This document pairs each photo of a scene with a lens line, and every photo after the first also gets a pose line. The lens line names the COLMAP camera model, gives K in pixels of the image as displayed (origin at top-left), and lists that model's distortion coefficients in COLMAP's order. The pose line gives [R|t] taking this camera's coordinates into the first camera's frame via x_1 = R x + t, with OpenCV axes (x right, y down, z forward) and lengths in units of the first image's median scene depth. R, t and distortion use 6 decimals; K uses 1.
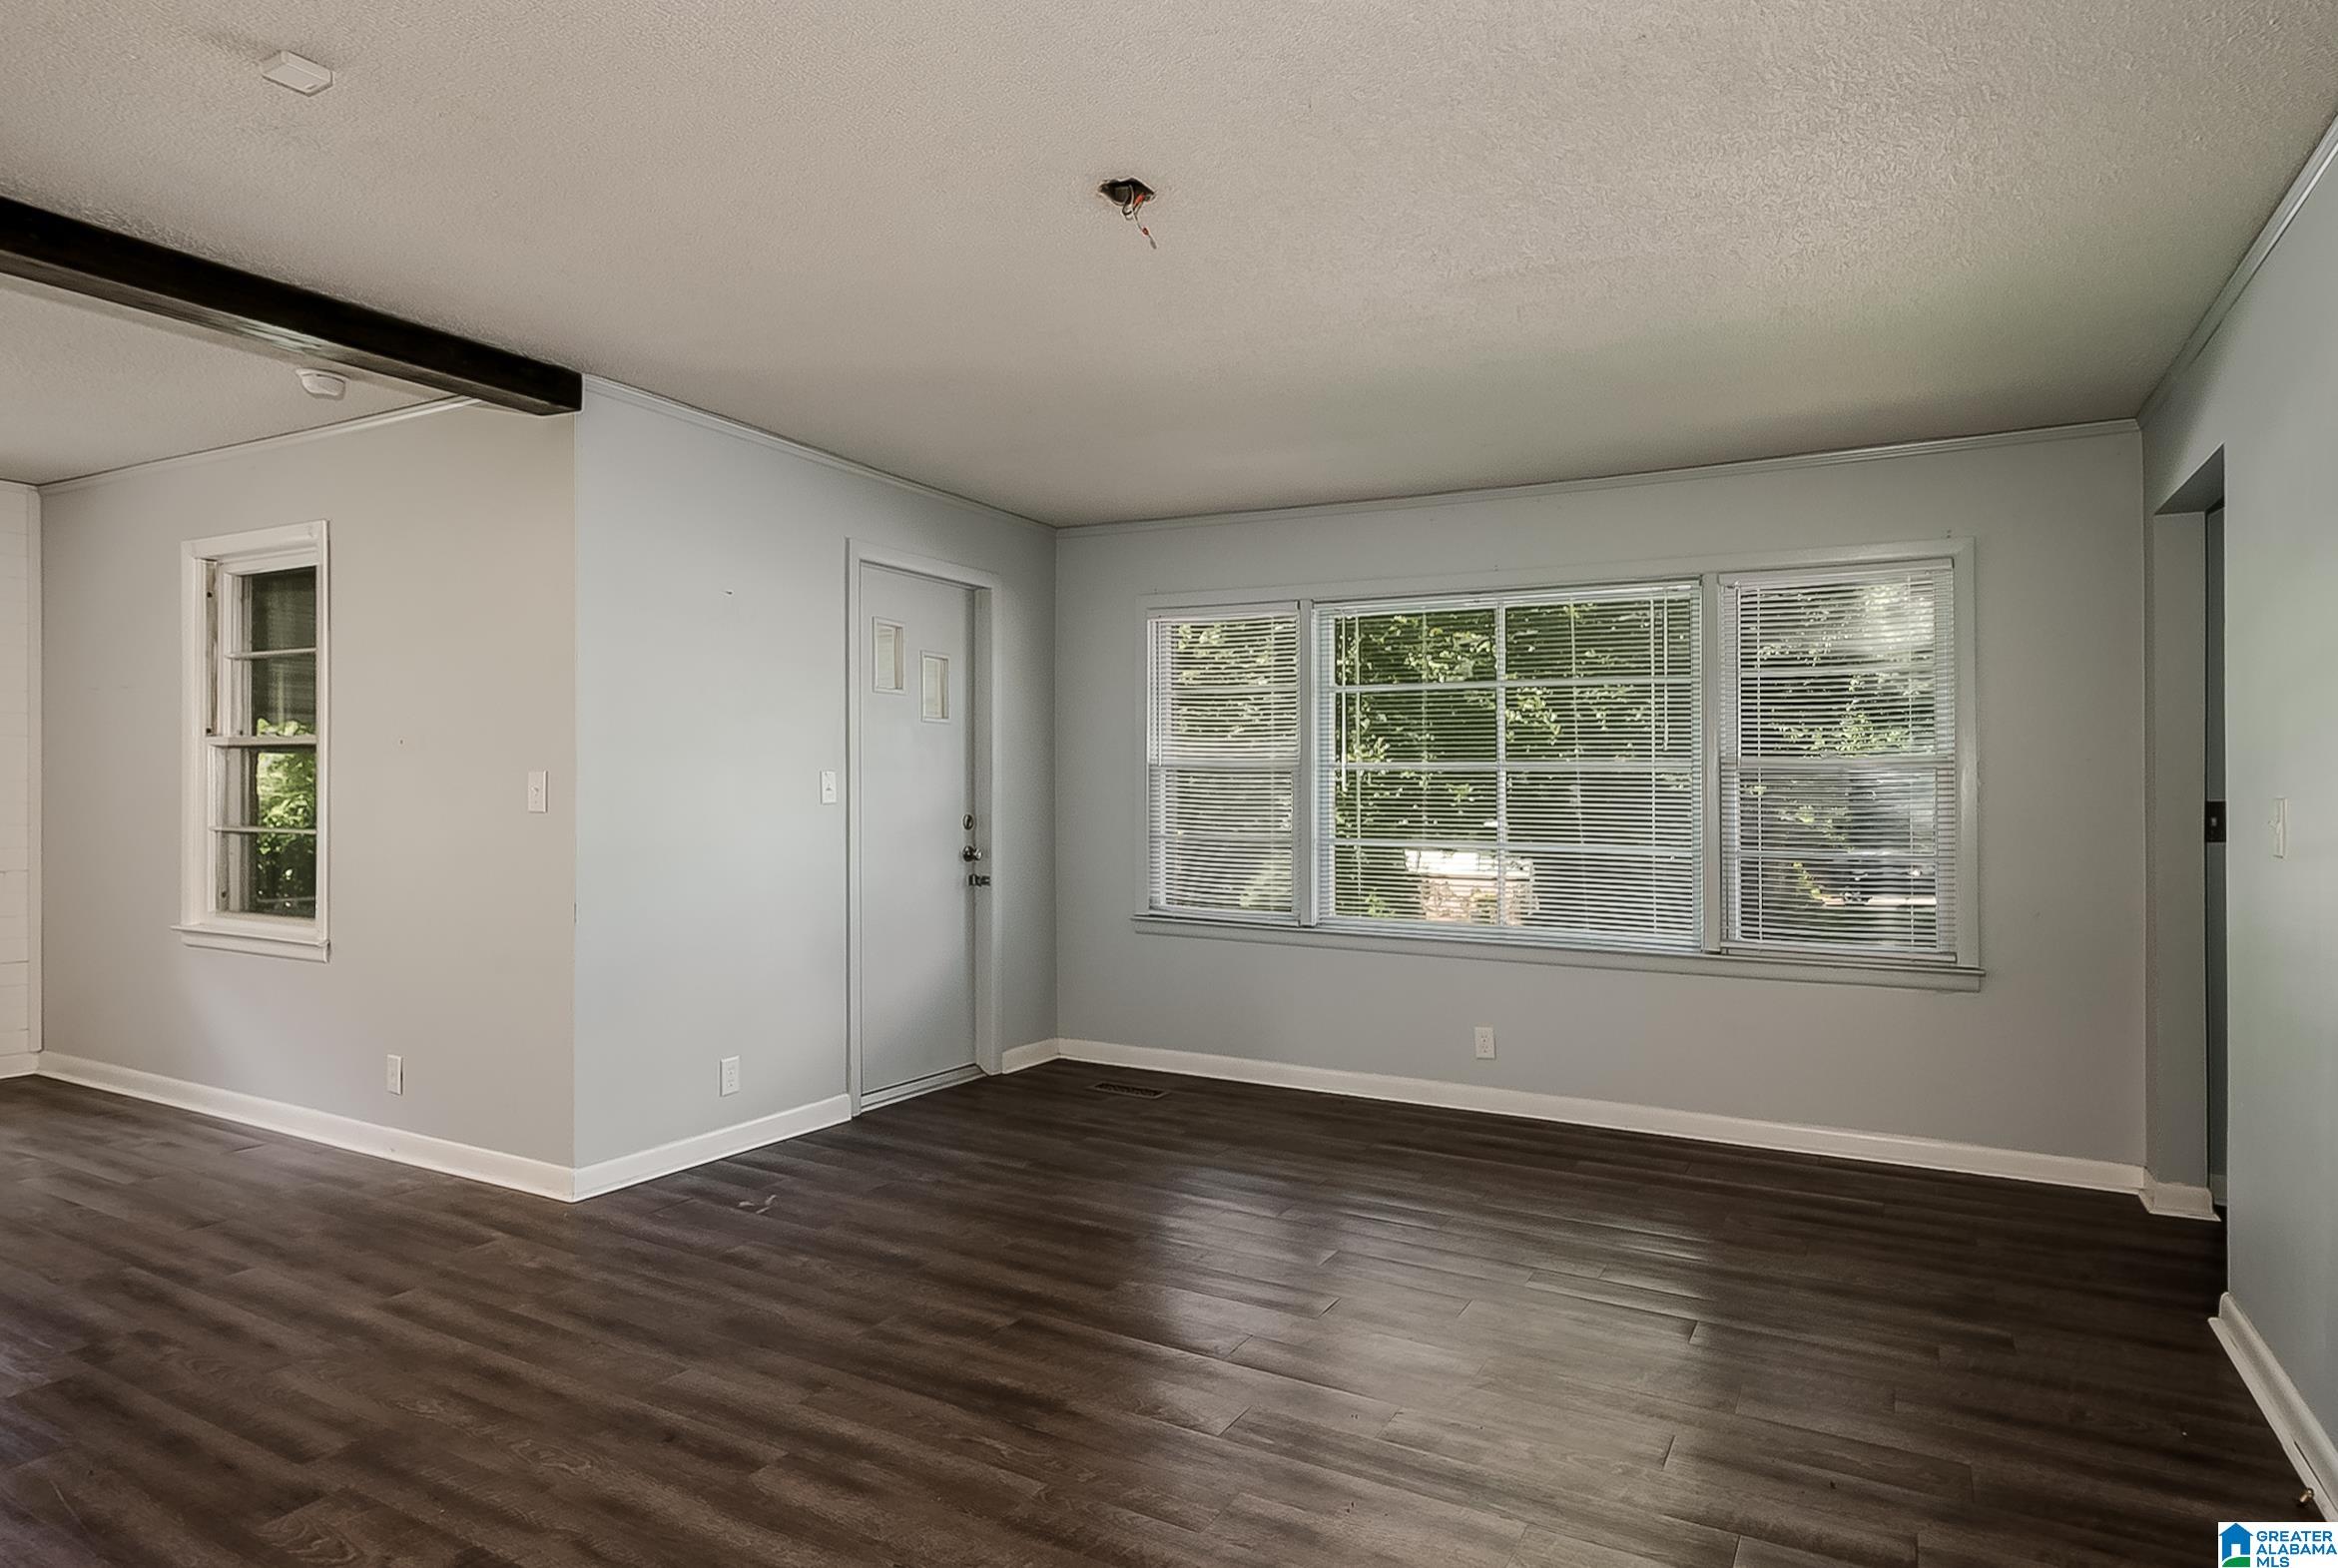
lens RADIAL K [[1298.4, 0, 1169.0], [0, 1298.4, 784.0], [0, 0, 1]] dist [-0.002103, -0.000662]
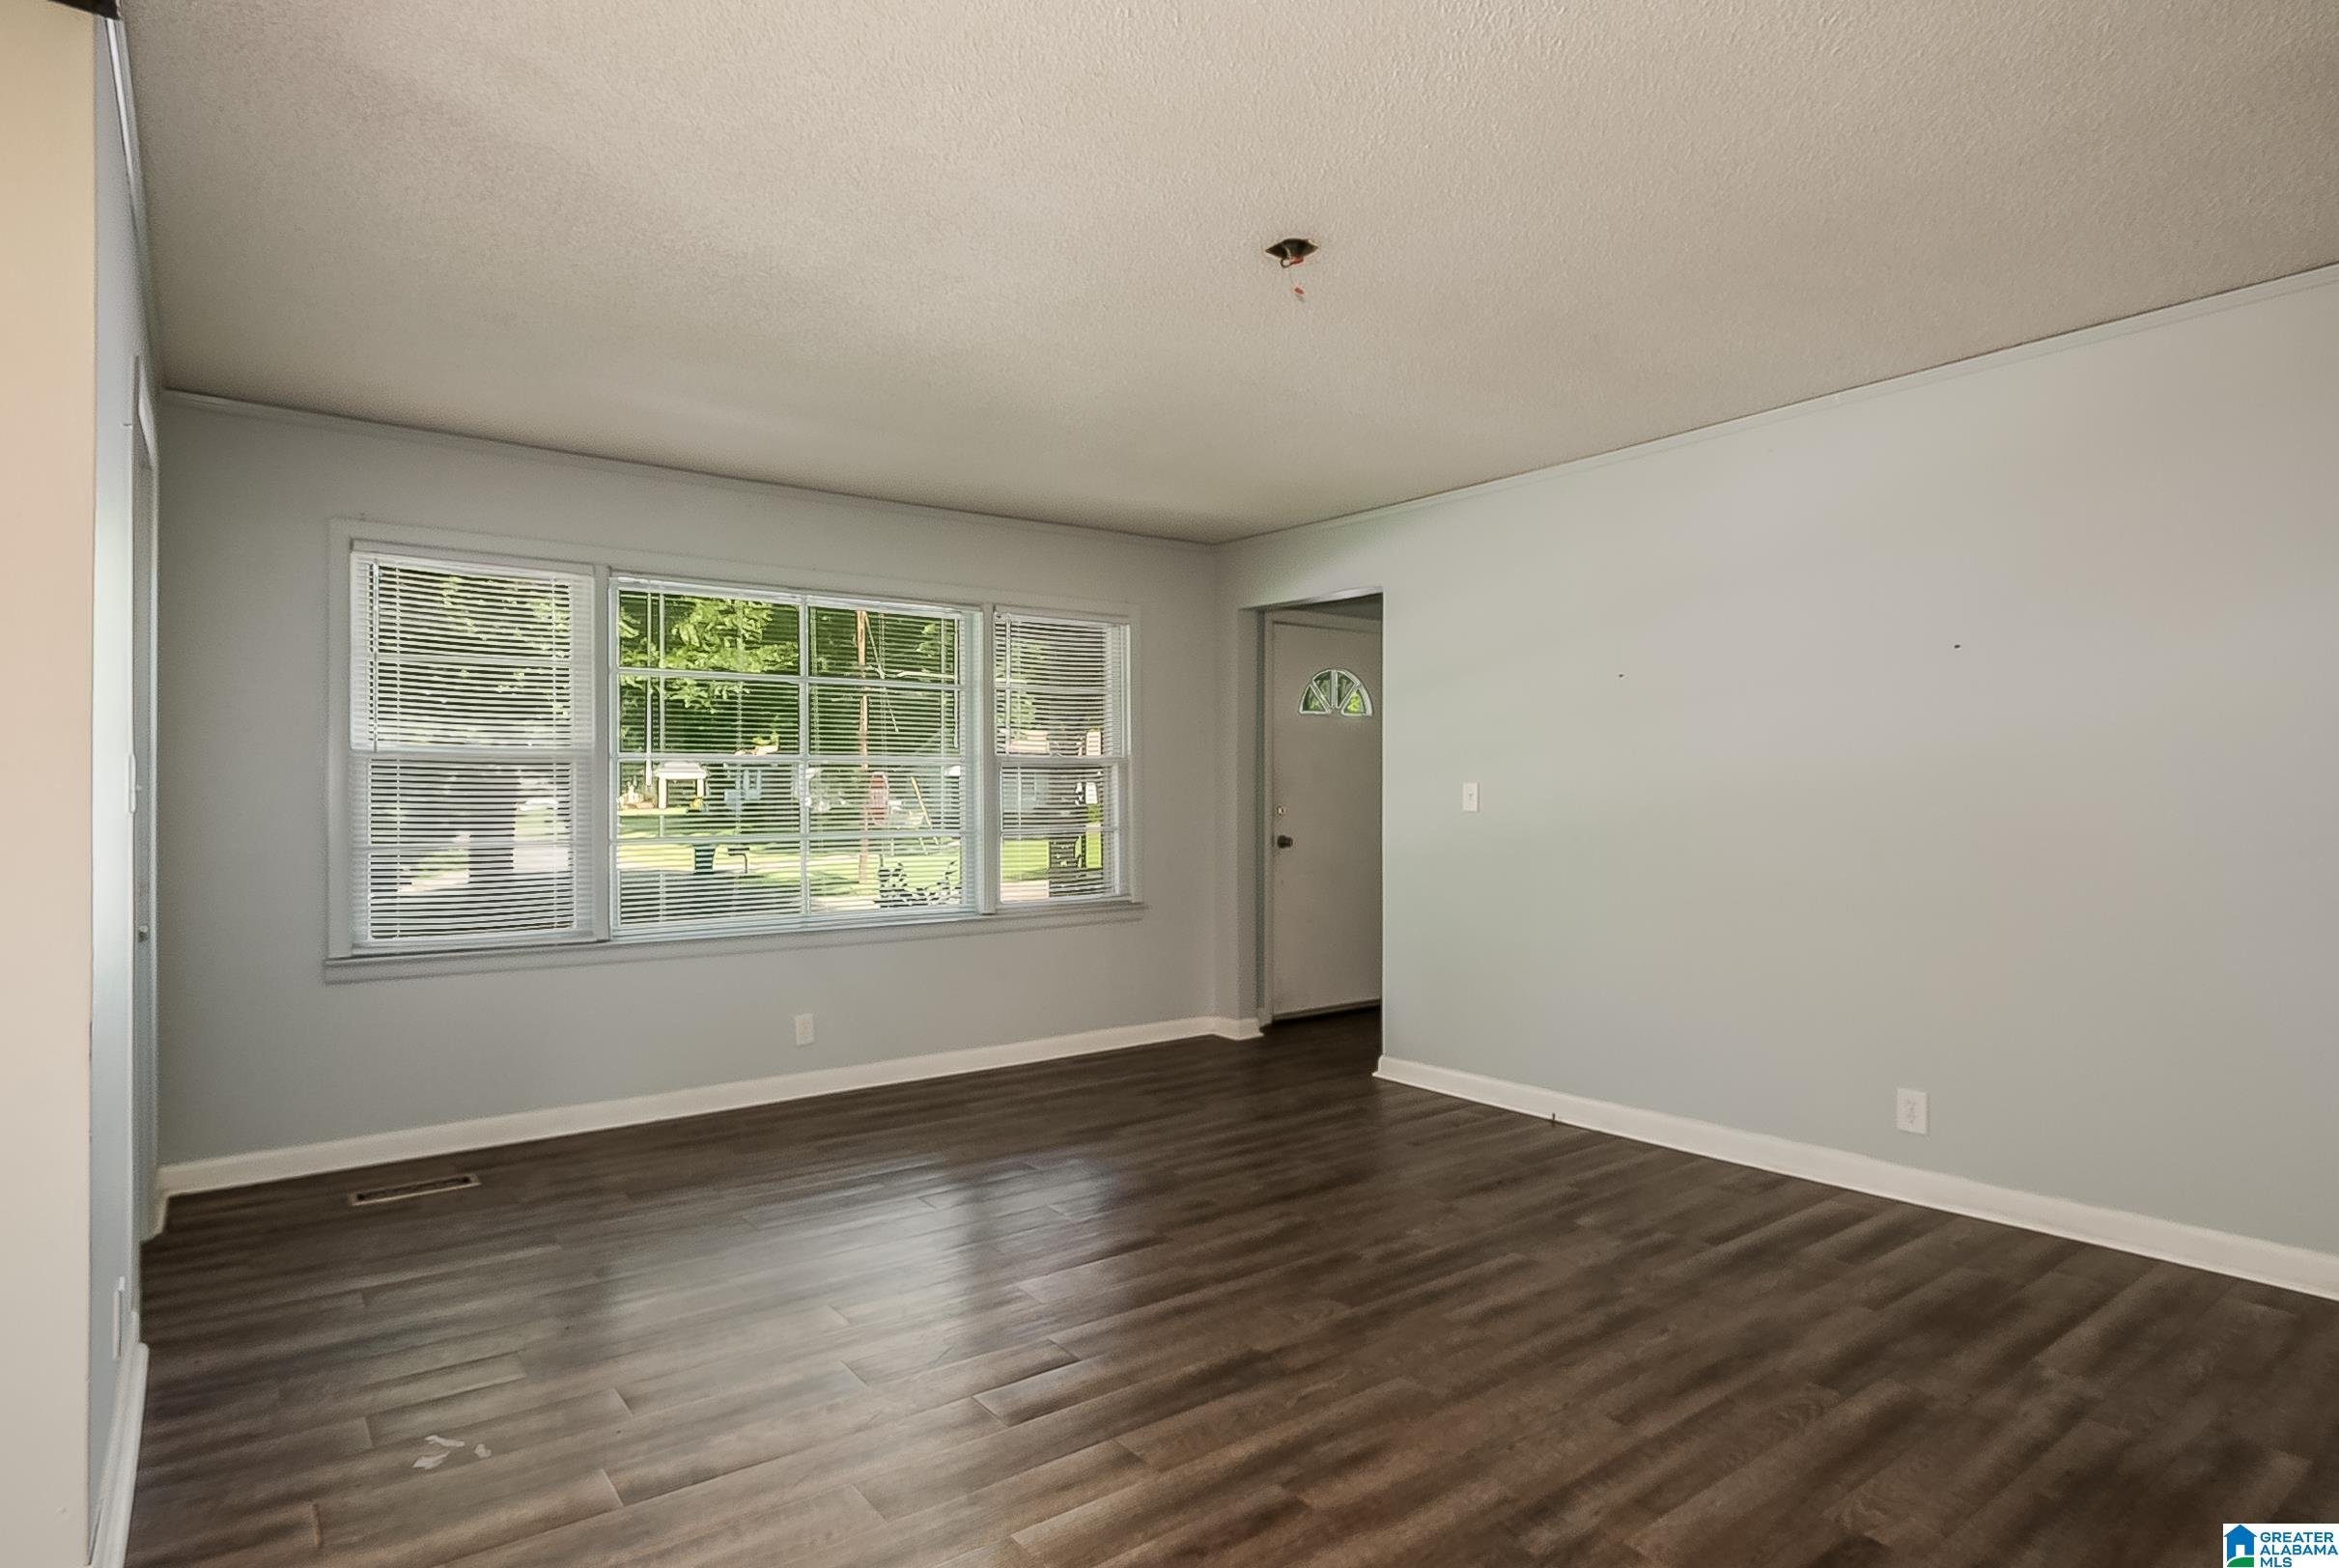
lens RADIAL K [[1267.4, 0, 1169.5], [0, 1267.4, 784.0], [0, 0, 1]] dist [-0.000956, -0.000622]
pose [[0.403816, -0.006167, 0.914819, -0.872296], [0.002009, 0.999981, 0.005854, 0.000691], [-0.914838, -0.000526, 0.403821, 0.524243]]
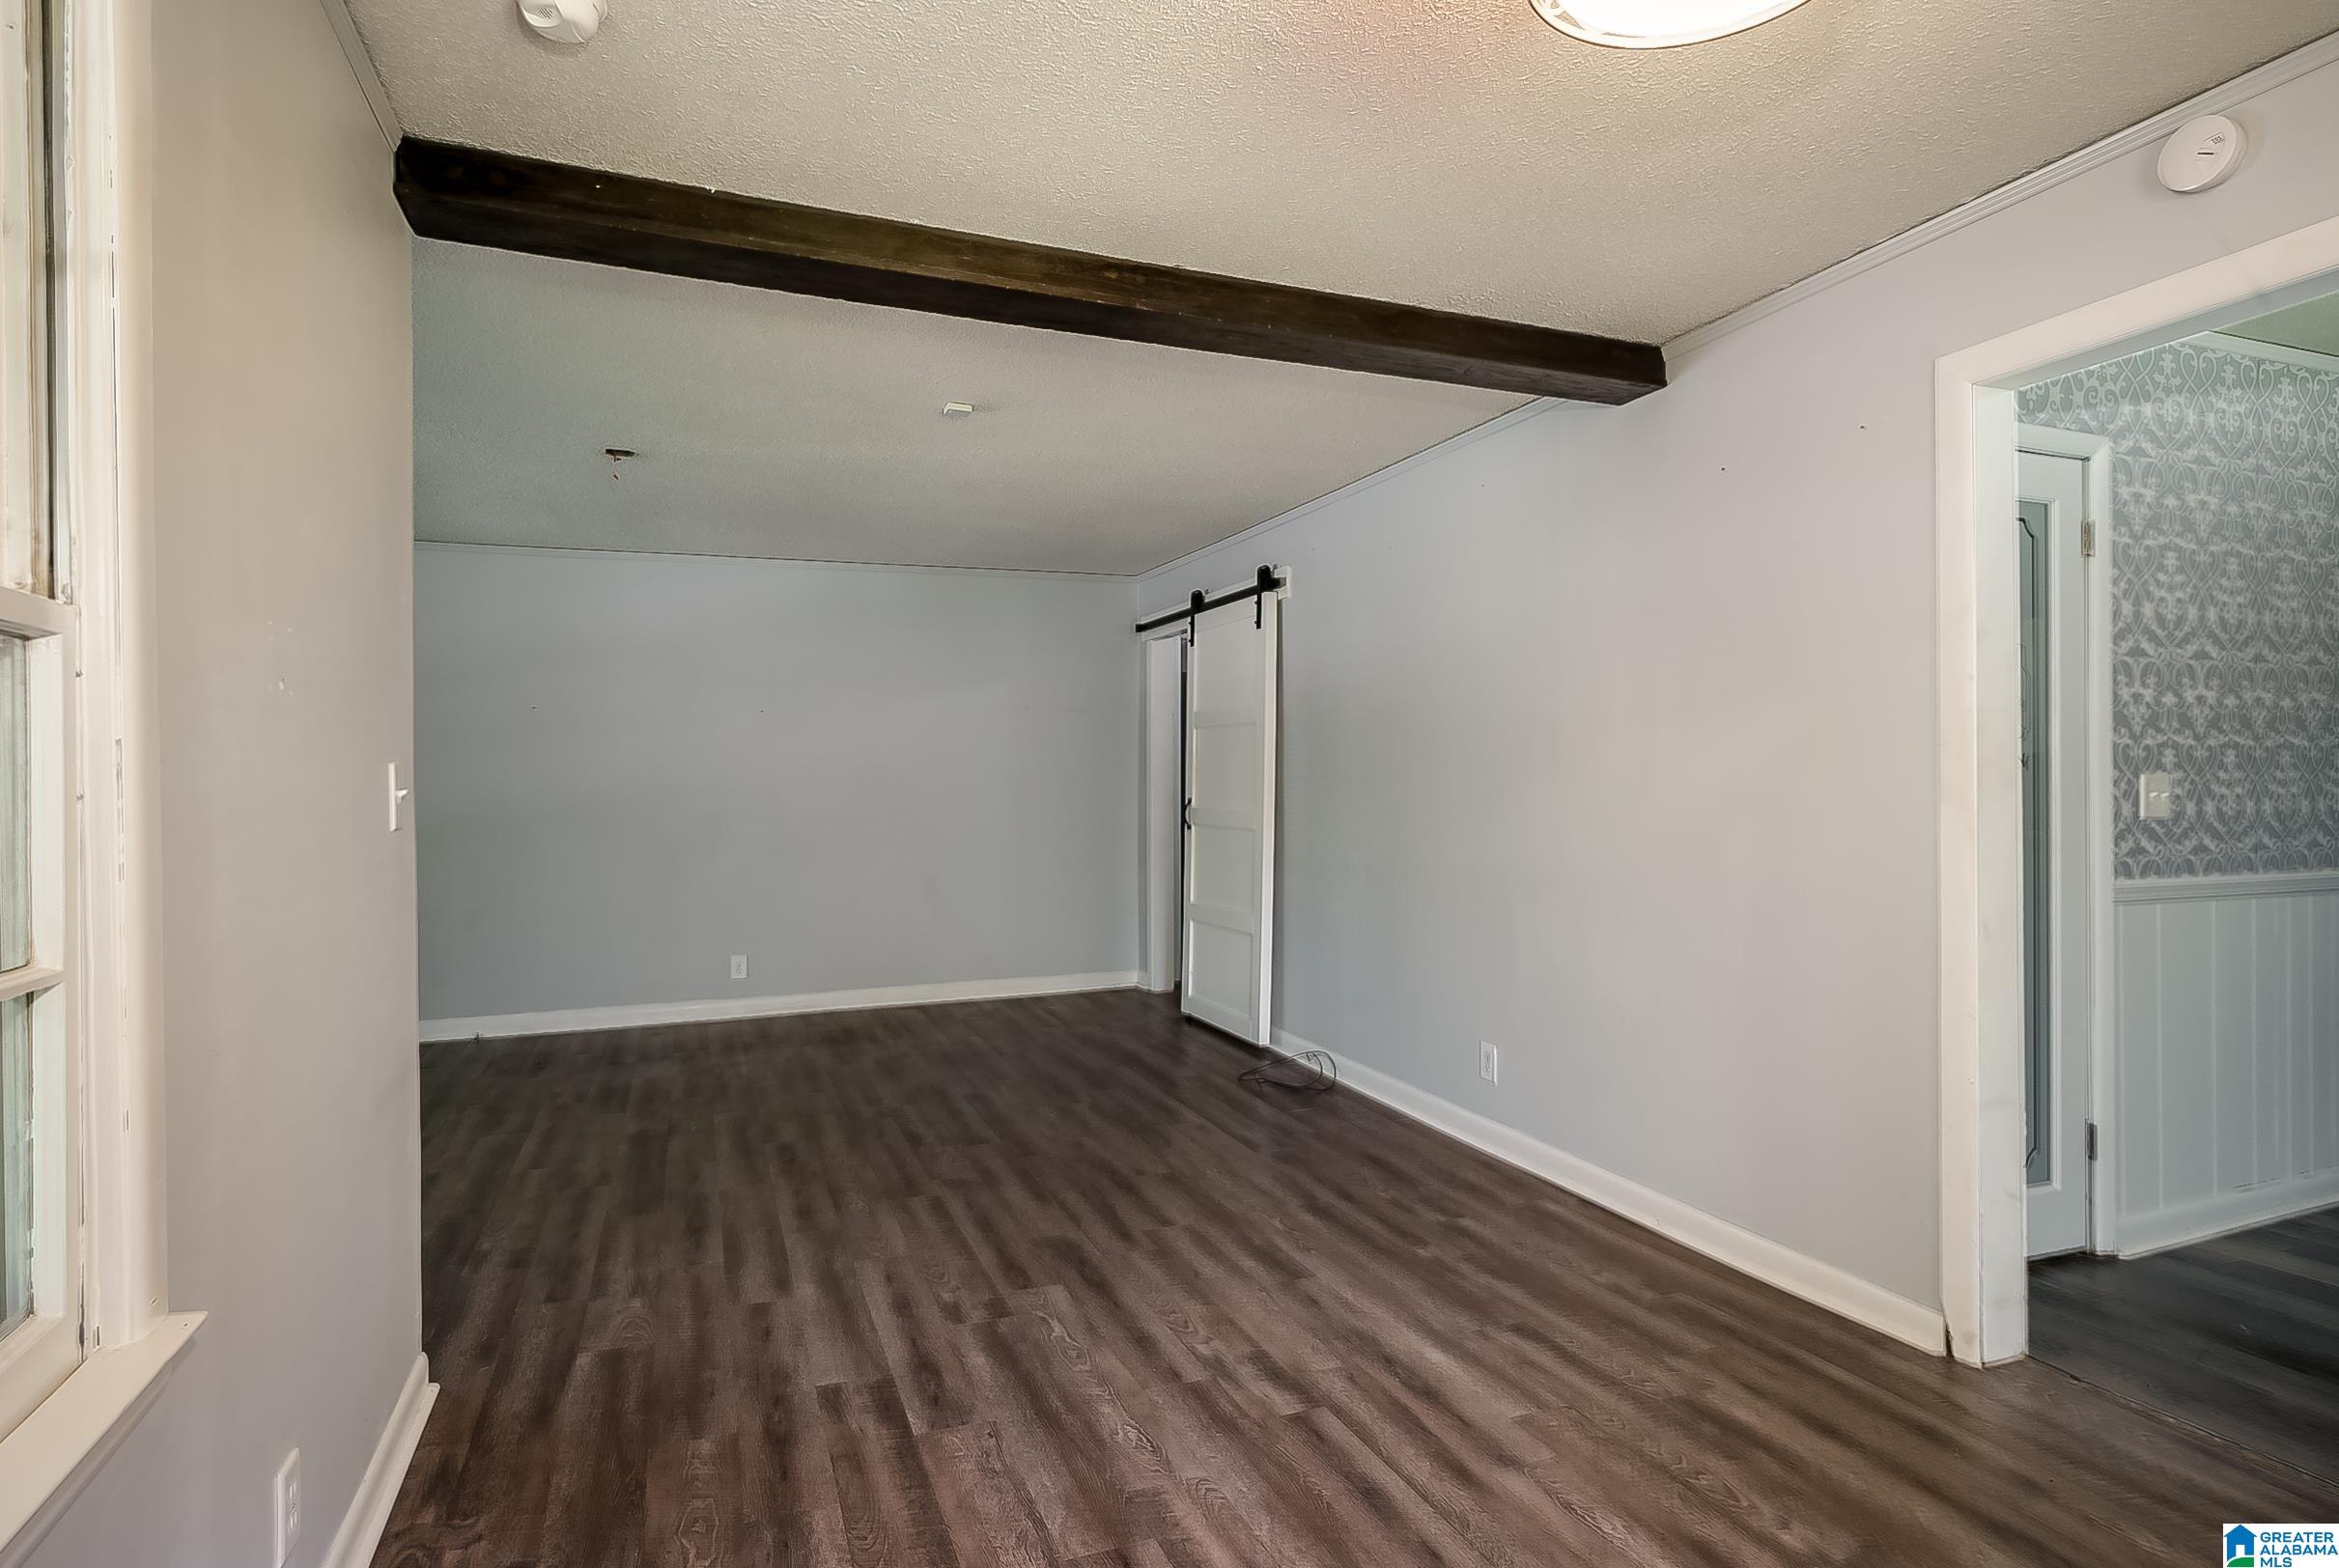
lens RADIAL K [[1250.4, 0, 1169.5], [0, 1250.4, 784.0], [0, 0, 1]] dist [0.000219, 0.000033]
pose [[-0.766725, -0.006417, 0.641944, -1.408084], [-0.004351, 0.999979, 0.004799, -0.008175], [-0.641961, 0.000886, -0.766737, 1.494098]]
